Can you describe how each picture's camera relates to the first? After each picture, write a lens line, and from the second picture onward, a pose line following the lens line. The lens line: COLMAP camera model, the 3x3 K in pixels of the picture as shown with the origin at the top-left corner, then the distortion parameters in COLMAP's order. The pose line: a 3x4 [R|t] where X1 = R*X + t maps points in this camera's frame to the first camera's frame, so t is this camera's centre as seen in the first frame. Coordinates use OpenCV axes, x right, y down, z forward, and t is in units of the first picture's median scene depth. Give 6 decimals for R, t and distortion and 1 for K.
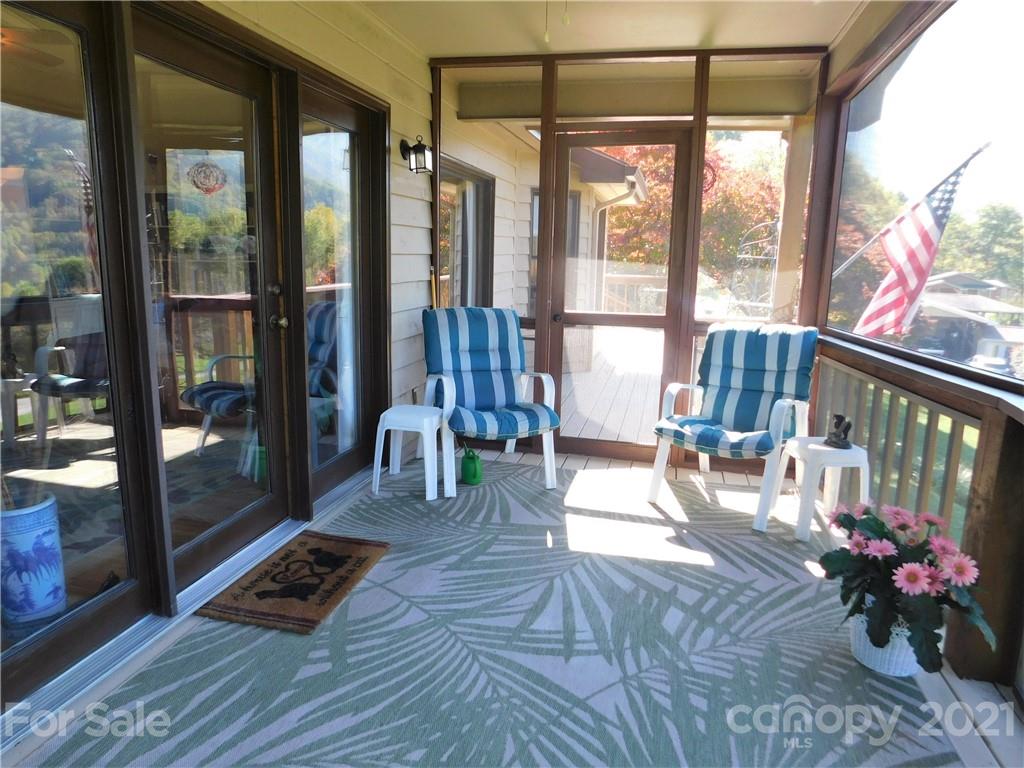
lens RADIAL K [[675.6, 0, 512.0], [0, 675.6, 384.0], [0, 0, 1]] dist [-0.078018, 0.070624]
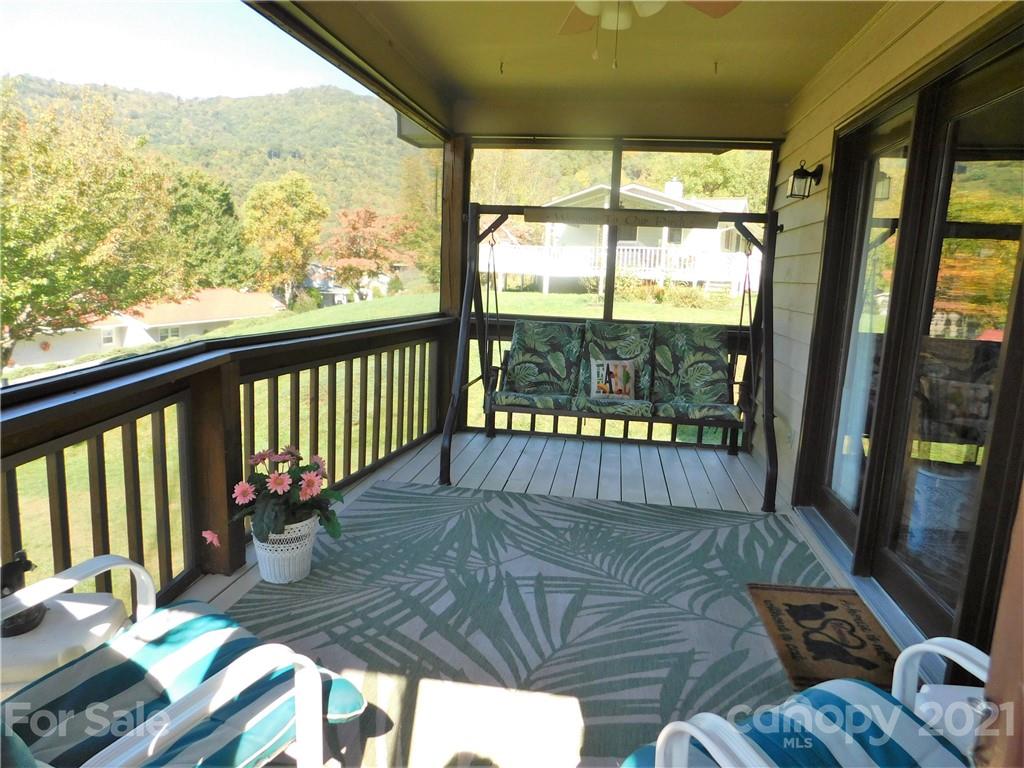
lens RADIAL K [[675.6, 0, 512.0], [0, 675.6, 384.0], [0, 0, 1]] dist [-0.078018, 0.070624]
pose [[-0.994591, -0.052223, -0.089790, 0.253100], [-0.080803, 0.932172, 0.352882, -0.363504], [0.065271, 0.358229, -0.931350, 1.925177]]
